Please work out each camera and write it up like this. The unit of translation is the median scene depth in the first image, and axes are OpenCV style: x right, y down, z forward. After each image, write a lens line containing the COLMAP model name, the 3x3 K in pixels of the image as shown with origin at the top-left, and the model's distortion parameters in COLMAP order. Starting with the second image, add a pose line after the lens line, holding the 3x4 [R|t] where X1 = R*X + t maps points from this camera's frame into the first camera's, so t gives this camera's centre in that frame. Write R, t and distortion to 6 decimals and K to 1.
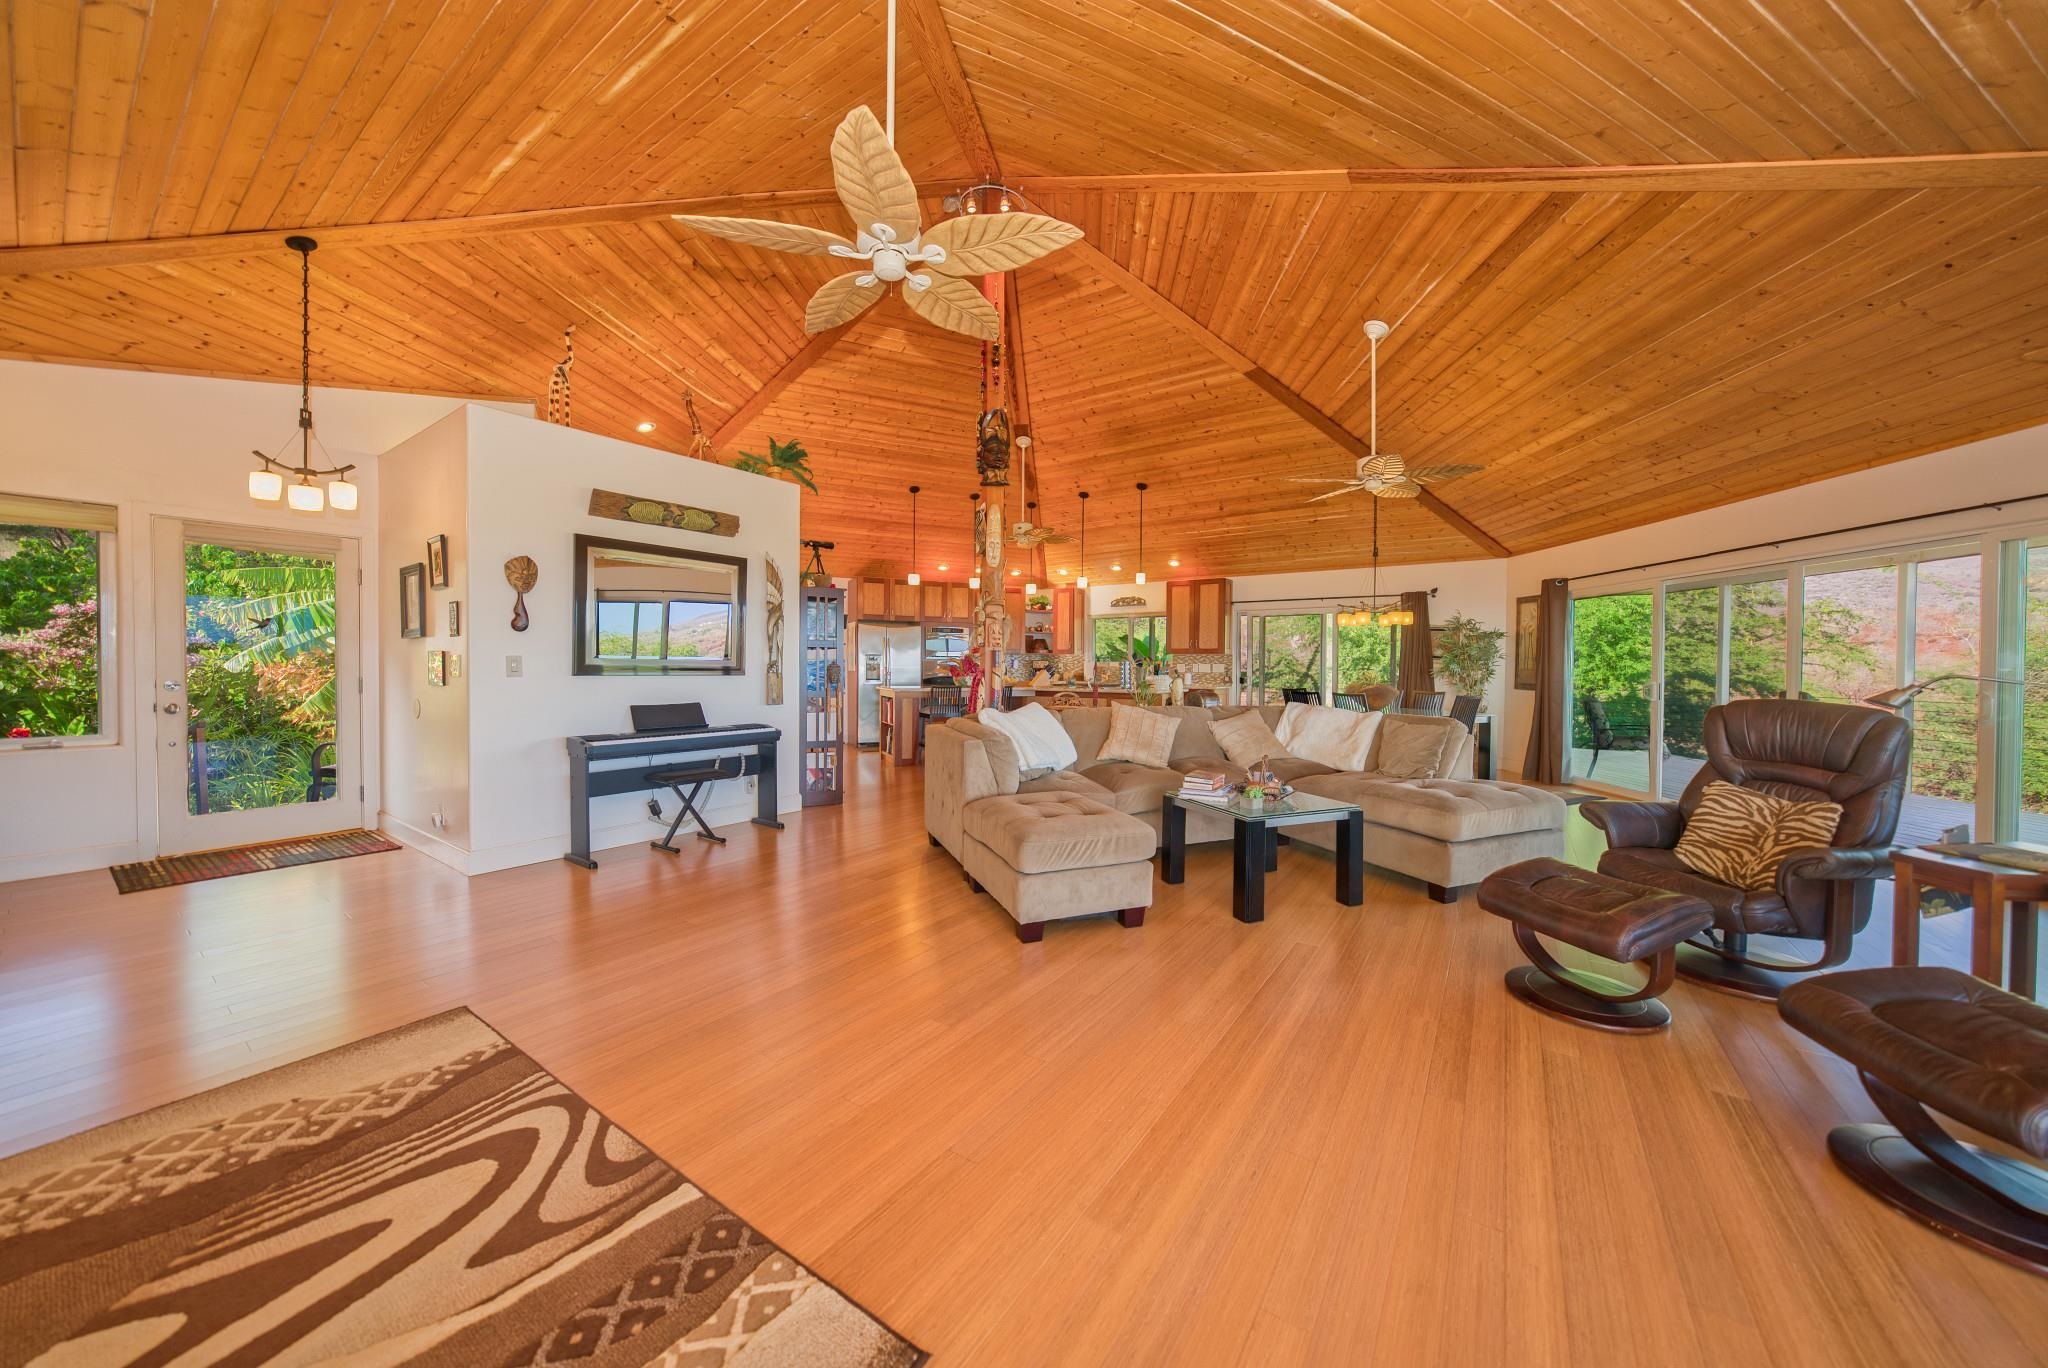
lens RADIAL K [[700.0, 0, 1033.8], [0, 700.0, 675.9], [0, 0, 1]] dist [-0.026018, 0.005556]
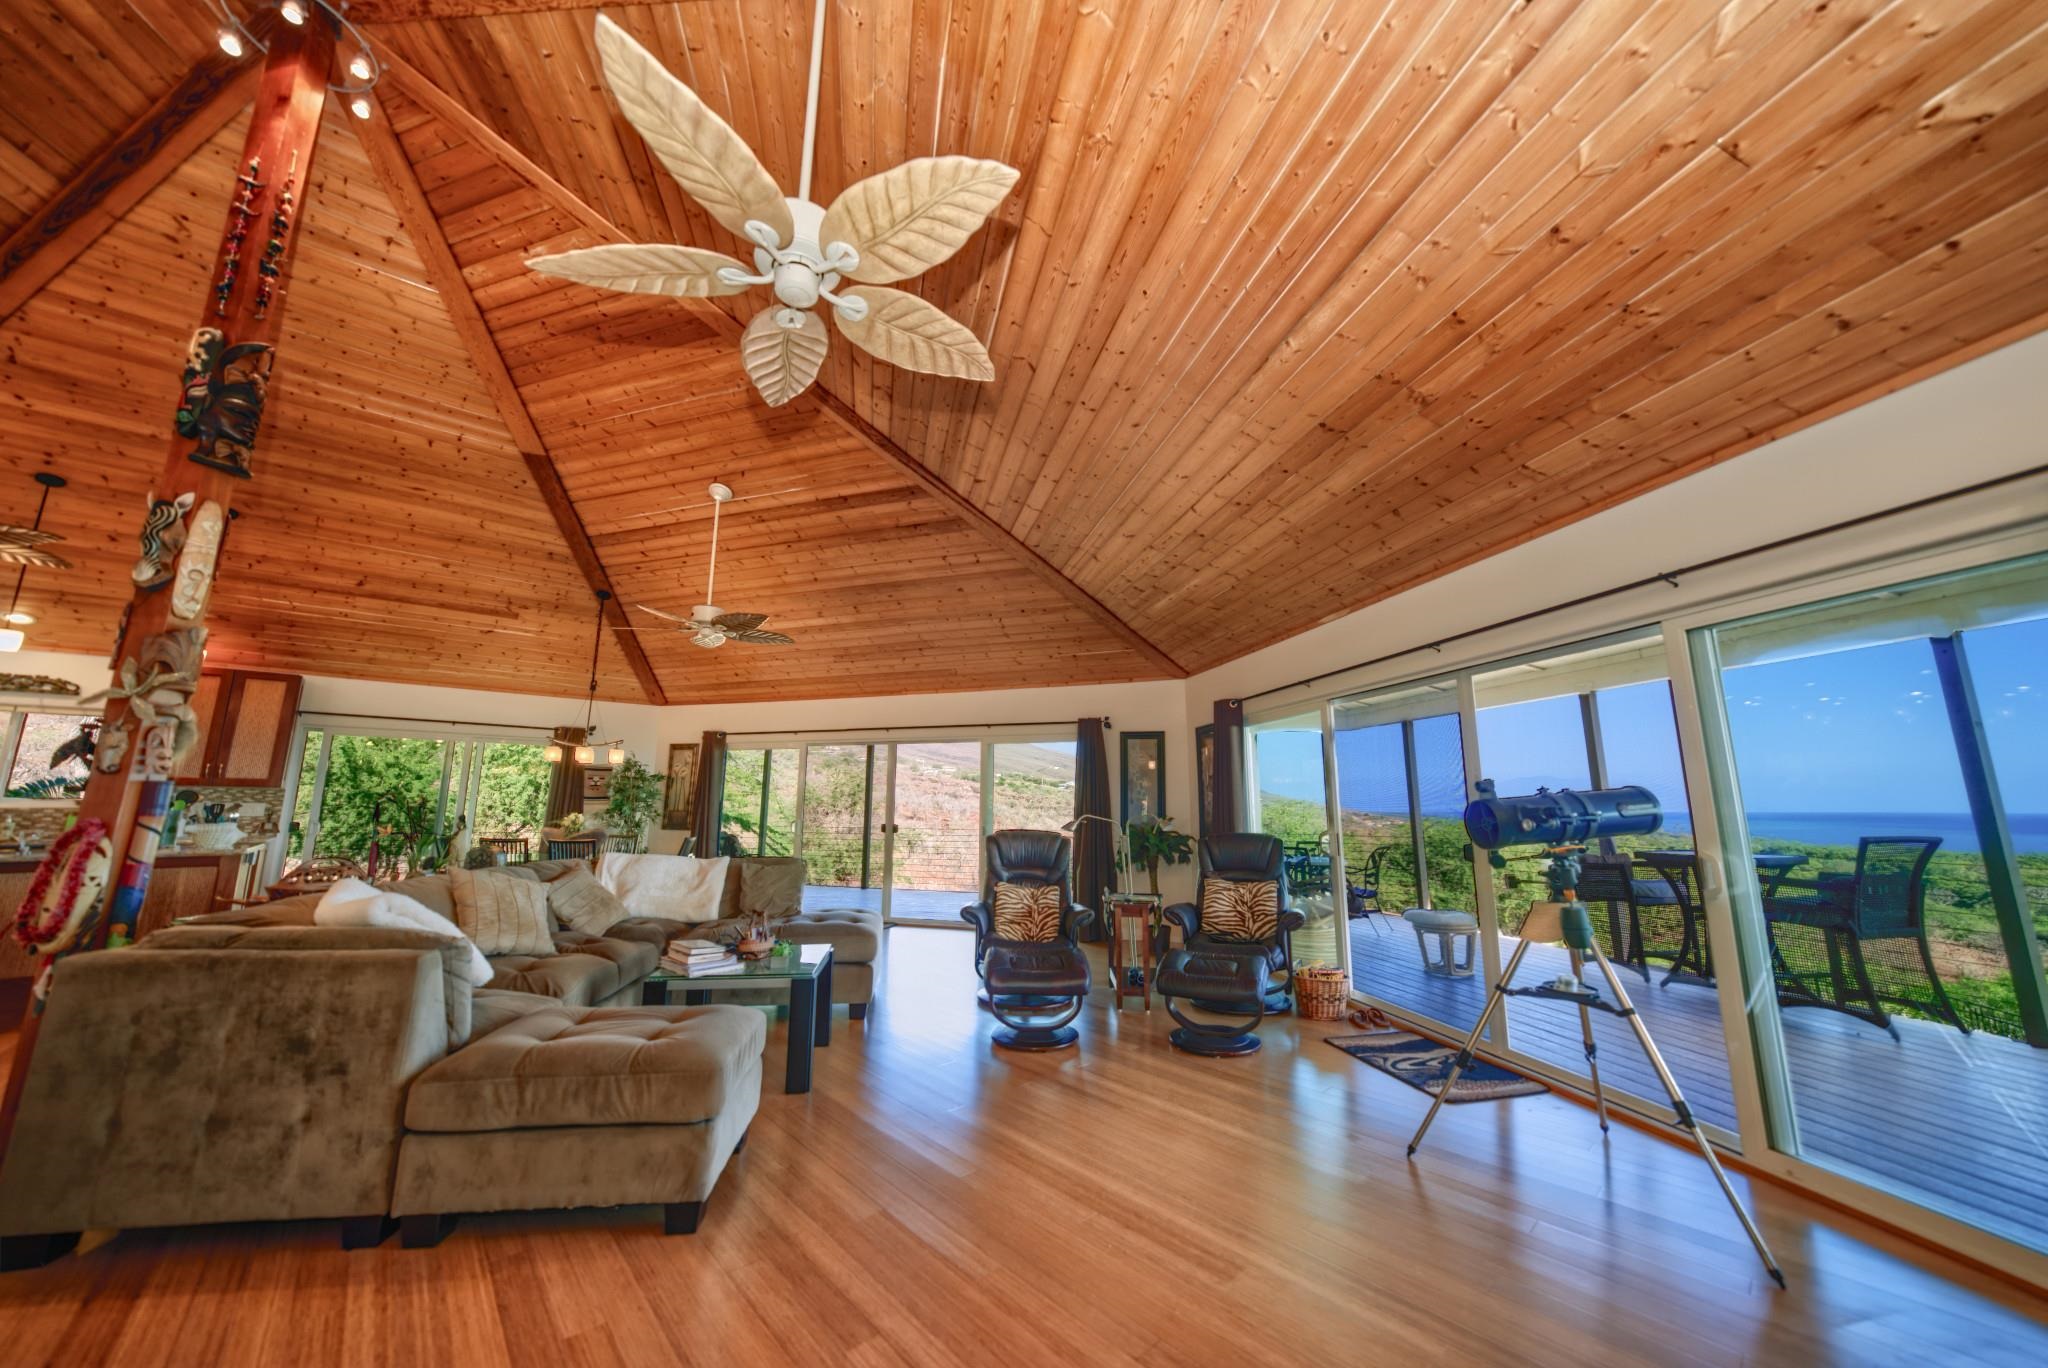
lens RADIAL K [[715.5, 0, 1024.0], [0, 715.5, 684.0], [0, 0, 1]] dist [-0.026185, 0.004832]
pose [[0.243477, 0.161507, 0.956365, -0.327640], [0.013103, 0.985401, -0.169746, -0.010904], [-0.969818, 0.053860, 0.237807, 0.241294]]
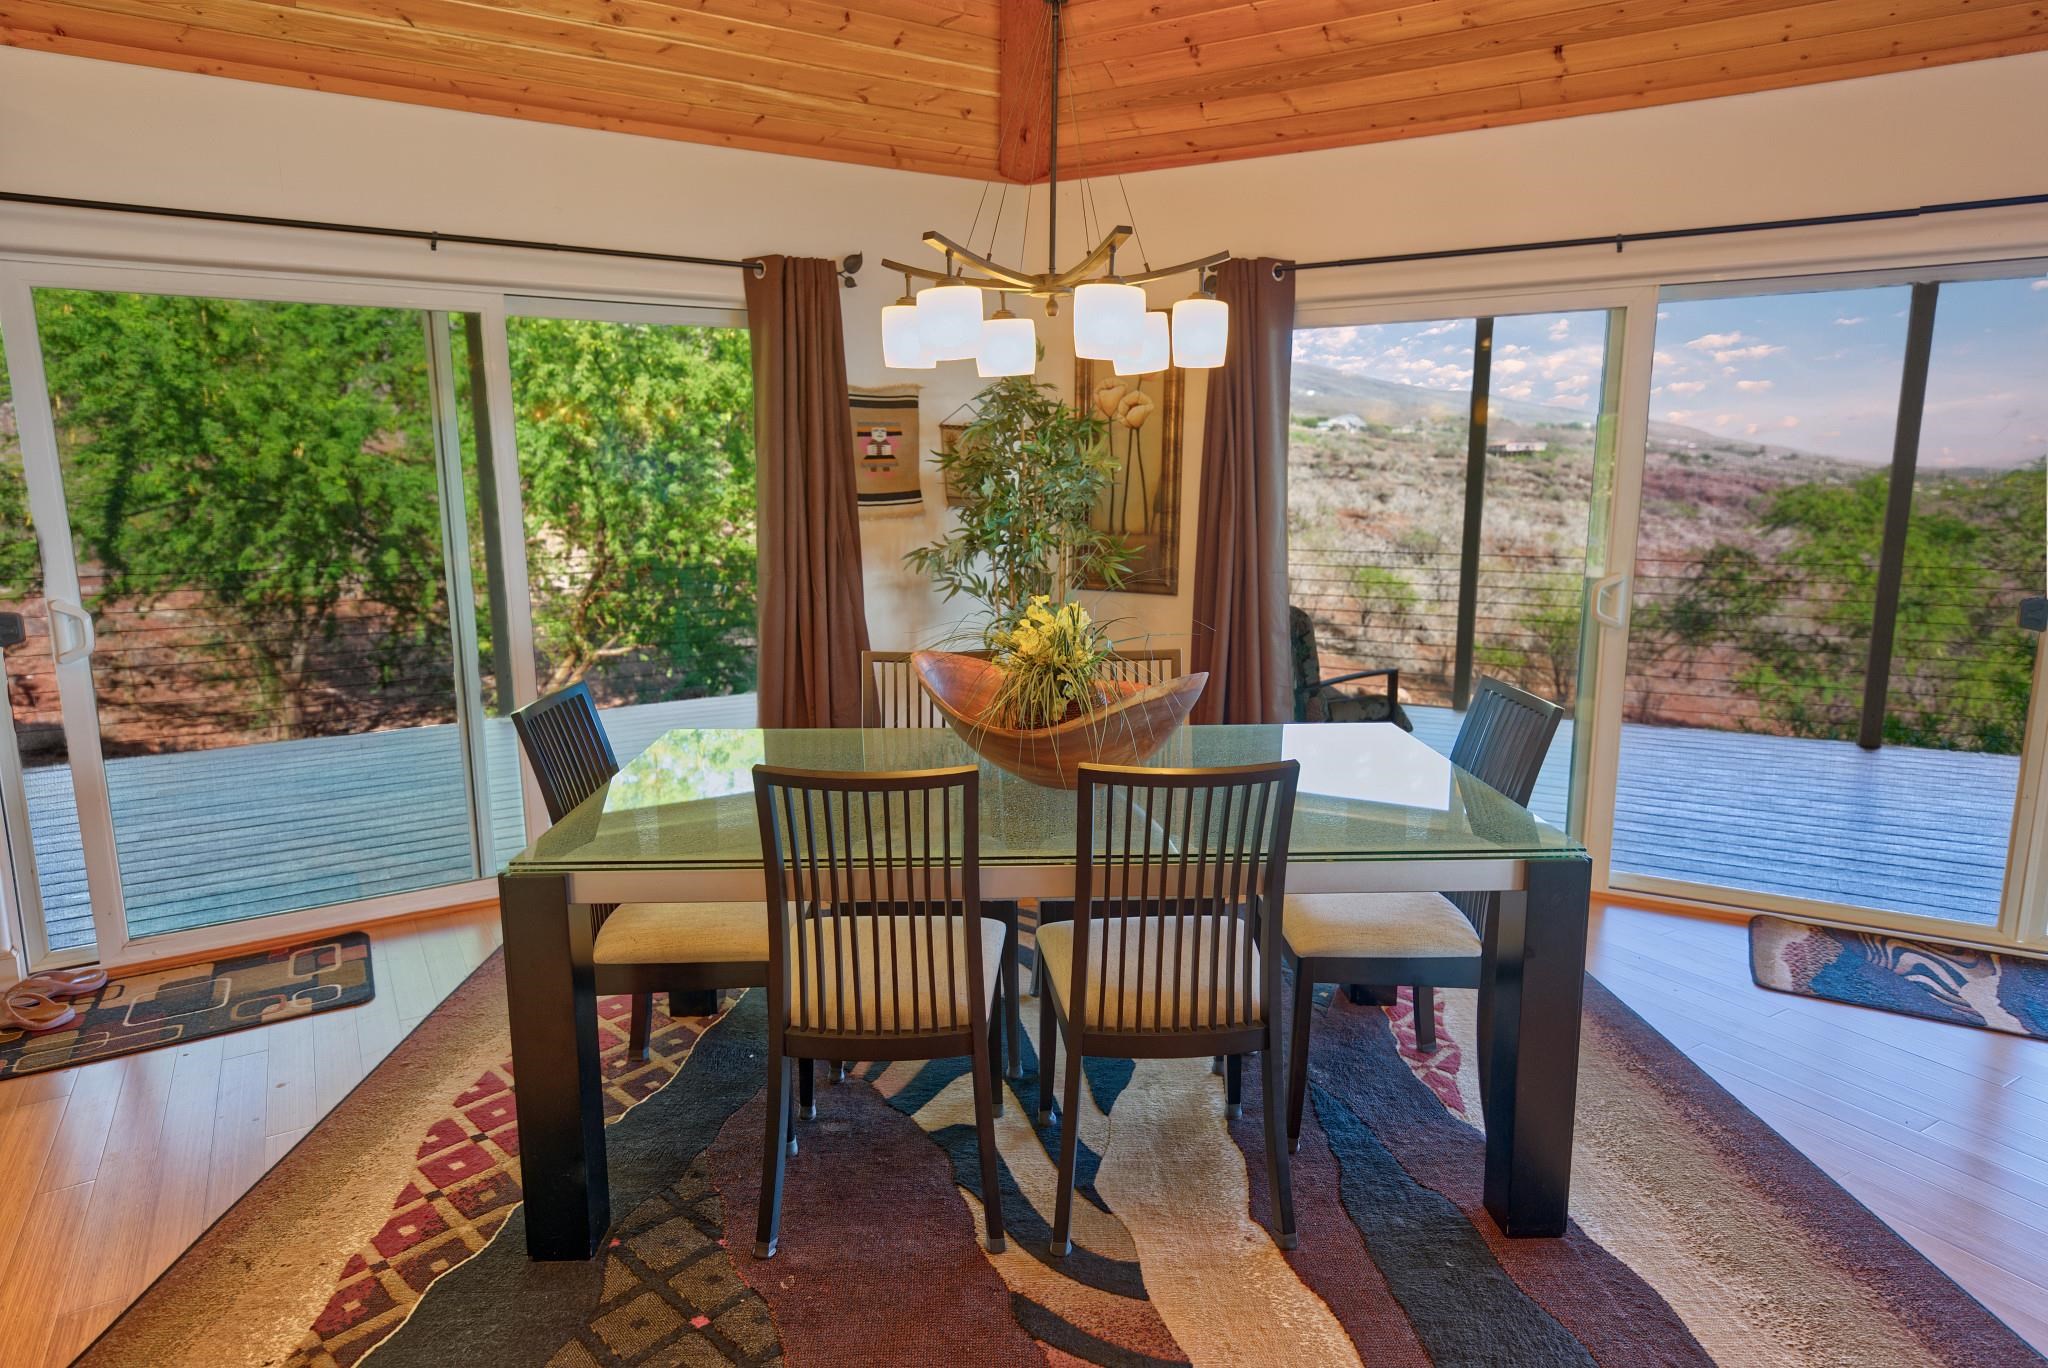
lens RADIAL K [[1195.3, 0, 1026.3], [0, 1195.3, 672.5], [0, 0, 1]] dist [0.021213, 0.000447]
pose [[0.415993, -0.161657, 0.894884, 0.189774], [0.021207, 0.985529, 0.168174, -0.052337], [-0.909121, -0.050982, 0.413401, 1.003296]]
